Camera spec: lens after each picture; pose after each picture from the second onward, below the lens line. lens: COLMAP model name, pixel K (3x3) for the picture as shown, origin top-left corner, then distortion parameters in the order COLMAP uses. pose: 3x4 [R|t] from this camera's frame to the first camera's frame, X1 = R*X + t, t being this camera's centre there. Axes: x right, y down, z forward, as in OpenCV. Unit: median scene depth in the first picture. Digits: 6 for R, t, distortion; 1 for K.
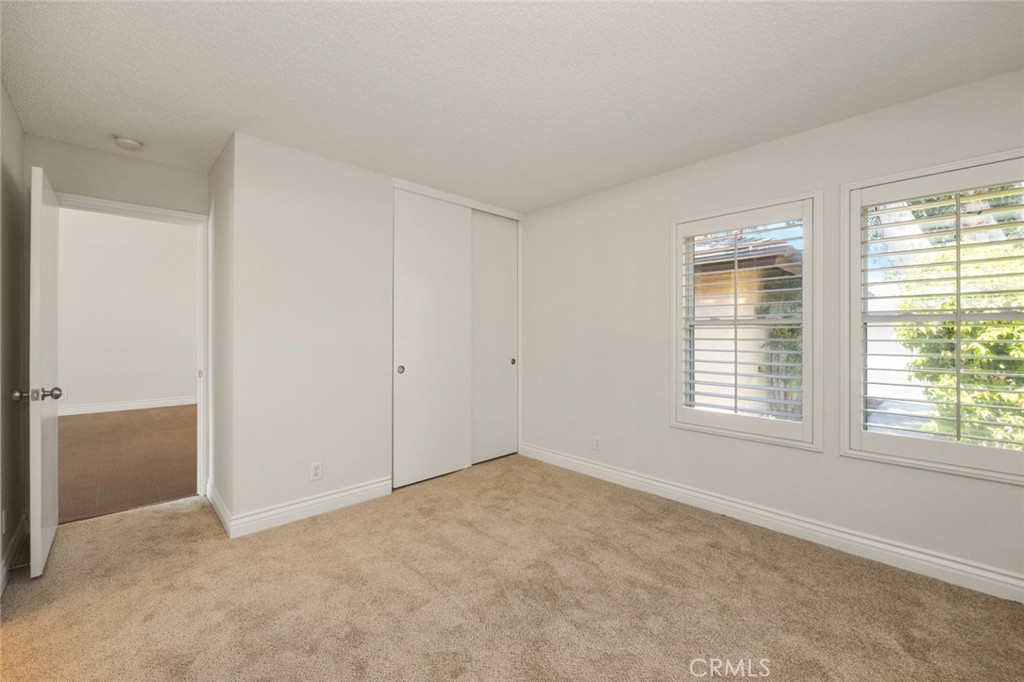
lens RADIAL K [[411.9, 0, 511.3], [0, 411.9, 340.4], [0, 0, 1]] dist [-0.003756, -0.000366]
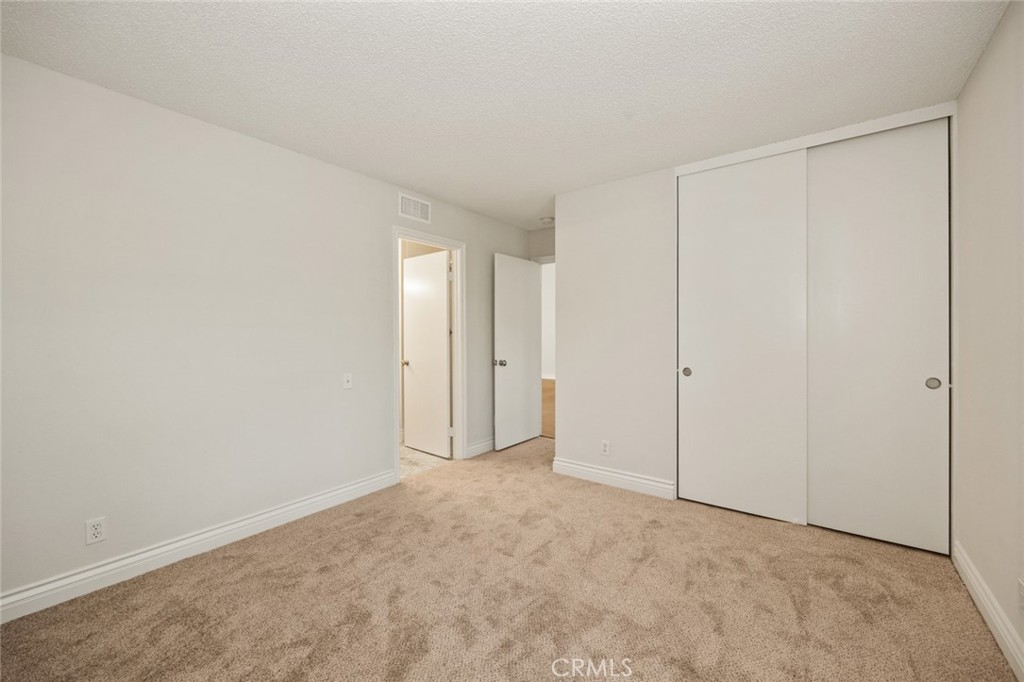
lens RADIAL K [[411.9, 0, 511.0], [0, 411.9, 332.8], [0, 0, 1]] dist [-0.003756, -0.000366]
pose [[0.151335, 0.004052, -0.988474, 0.718102], [-0.005269, 0.999981, 0.003292, -0.021511], [0.988469, 0.004710, 0.151353, 0.584196]]
